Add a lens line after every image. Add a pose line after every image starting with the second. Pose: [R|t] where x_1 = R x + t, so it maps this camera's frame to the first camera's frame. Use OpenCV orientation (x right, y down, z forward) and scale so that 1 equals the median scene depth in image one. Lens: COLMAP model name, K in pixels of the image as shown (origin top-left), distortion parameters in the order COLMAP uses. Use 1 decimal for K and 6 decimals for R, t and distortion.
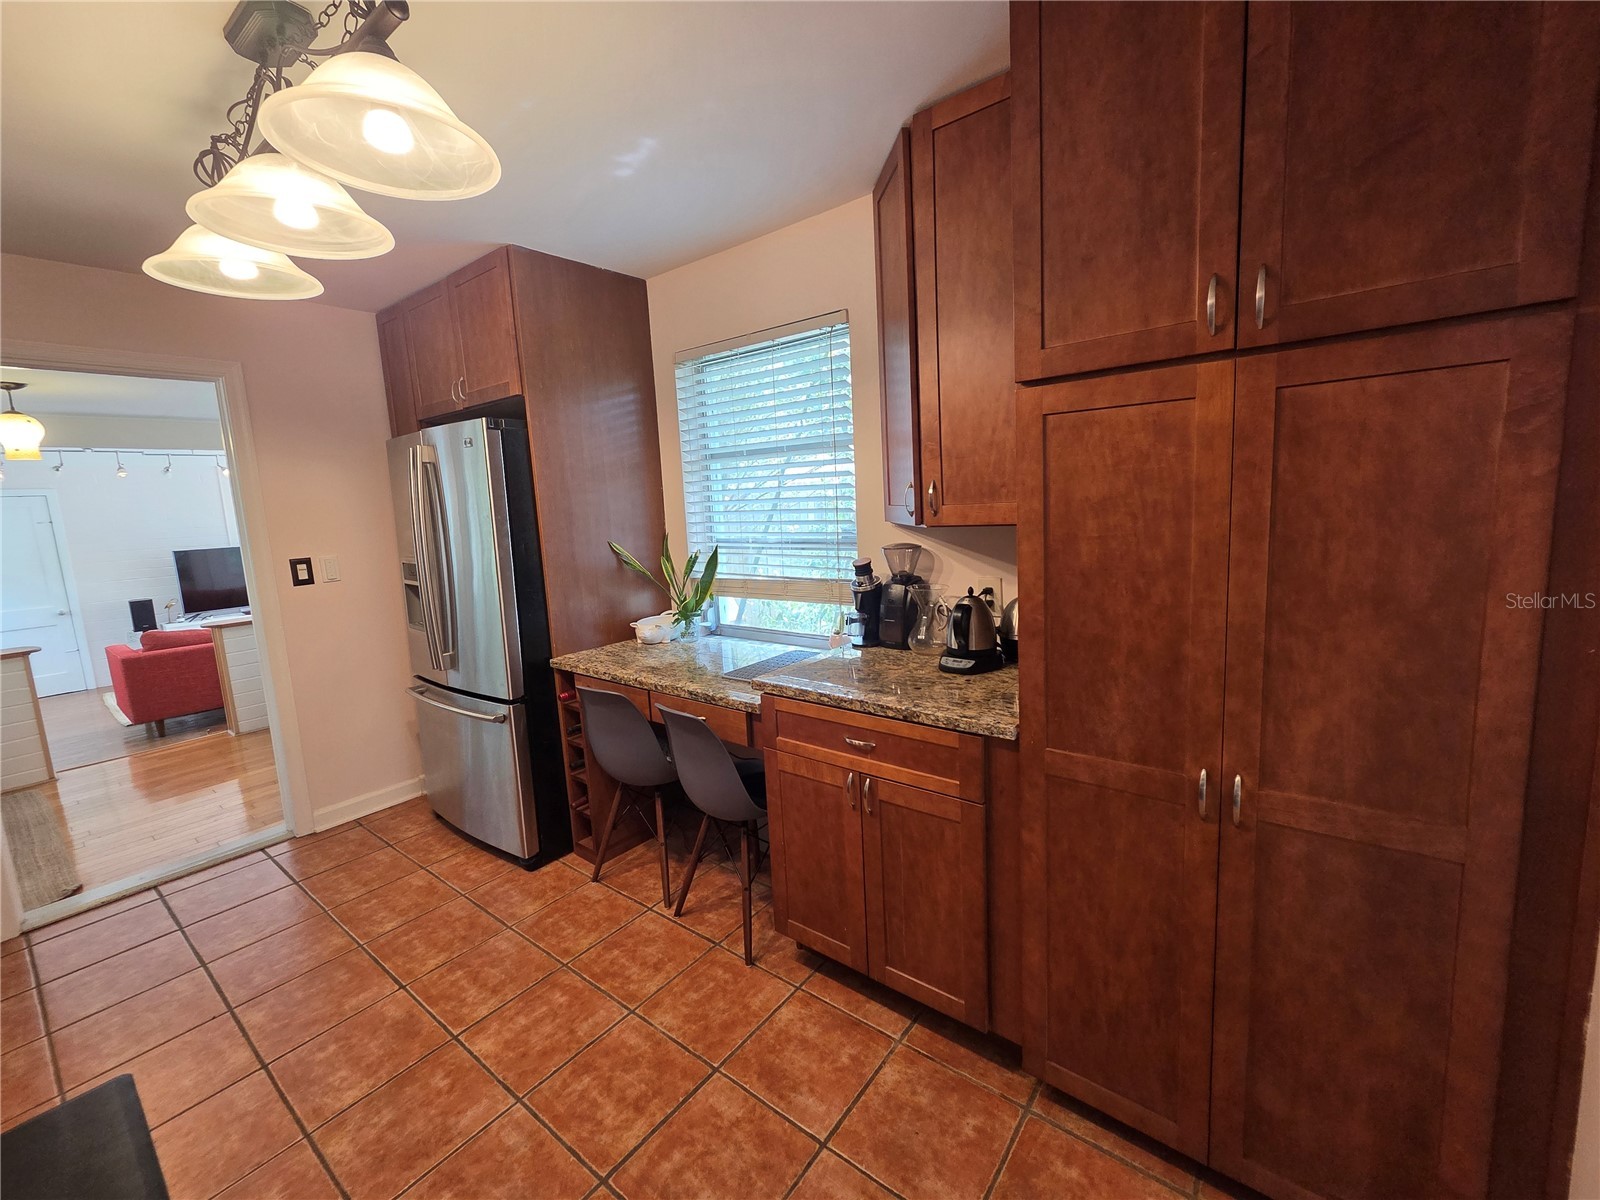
lens RADIAL K [[659.2, 0, 801.0], [0, 659.2, 591.5], [0, 0, 1]] dist [0.007468, -0.000939]
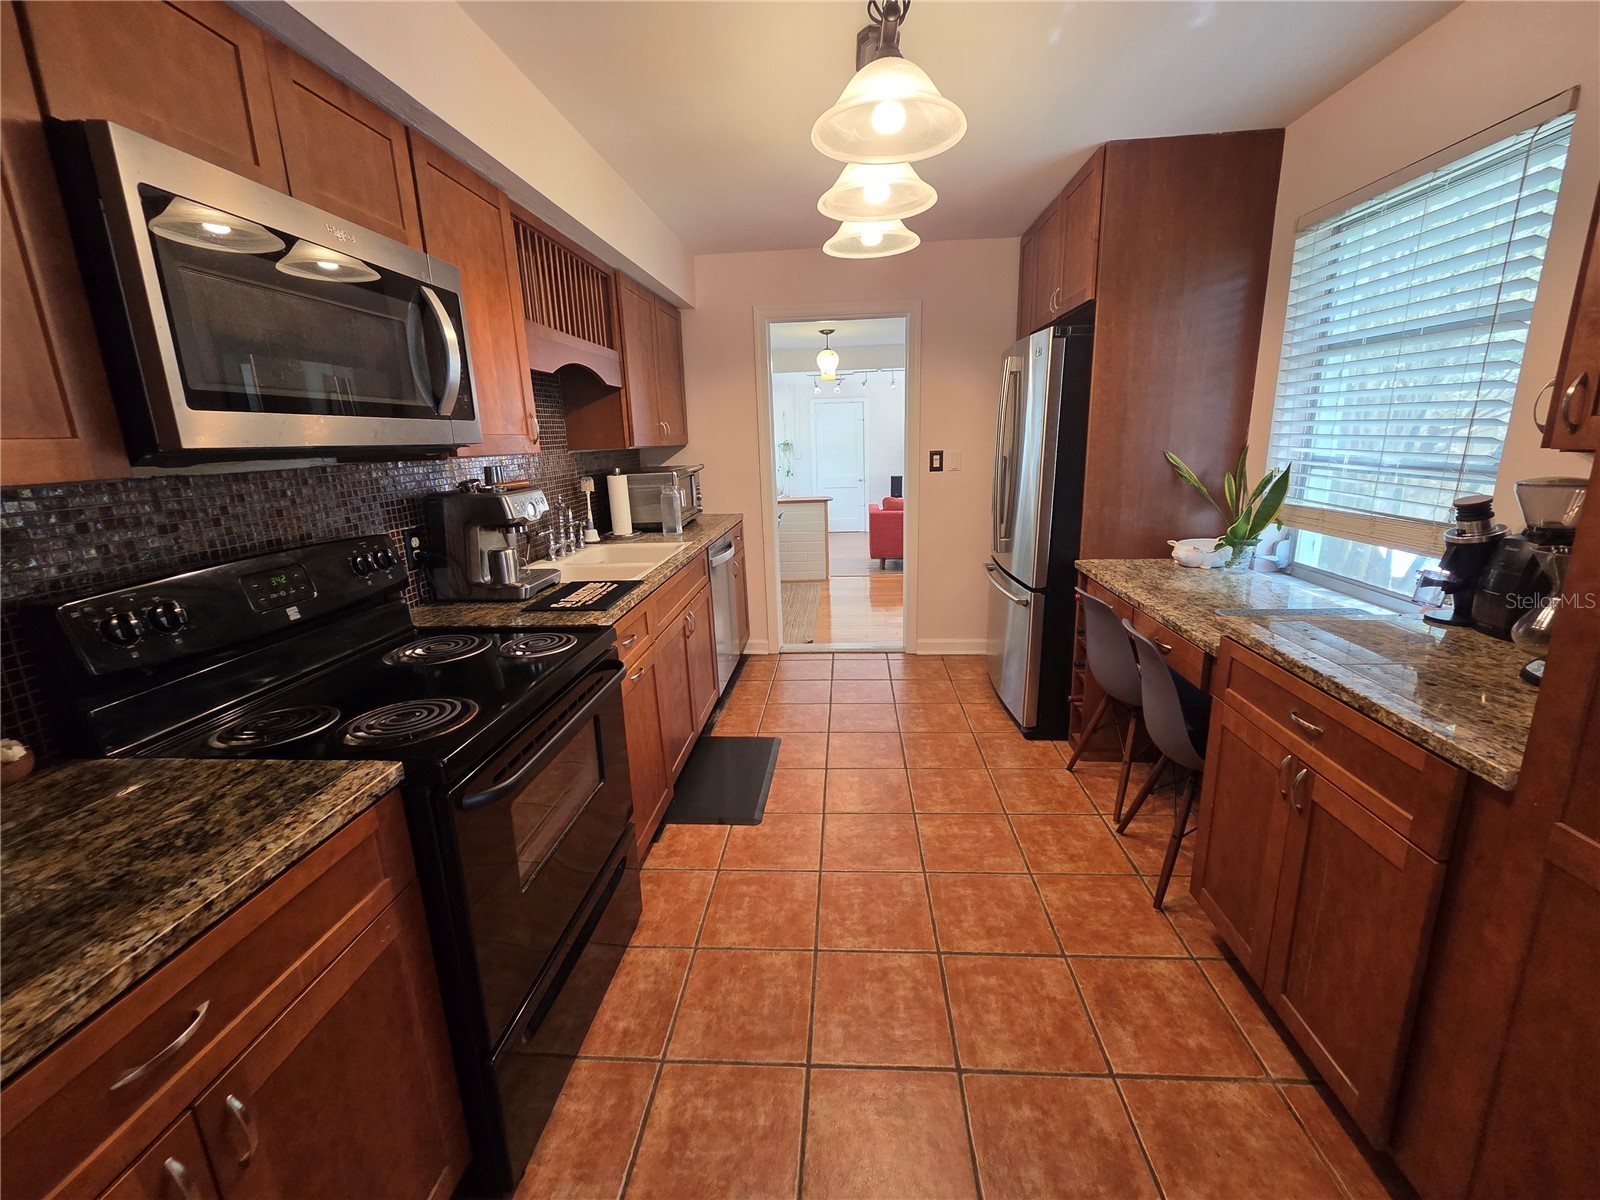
lens RADIAL K [[659.2, 0, 810.3], [0, 659.2, 590.9], [0, 0, 1]] dist [0.007468, -0.000939]
pose [[0.560638, 0.226918, -0.796363, 0.266622], [-0.116670, 0.973772, 0.195334, -0.007295], [0.819801, -0.016600, 0.572408, 0.049008]]
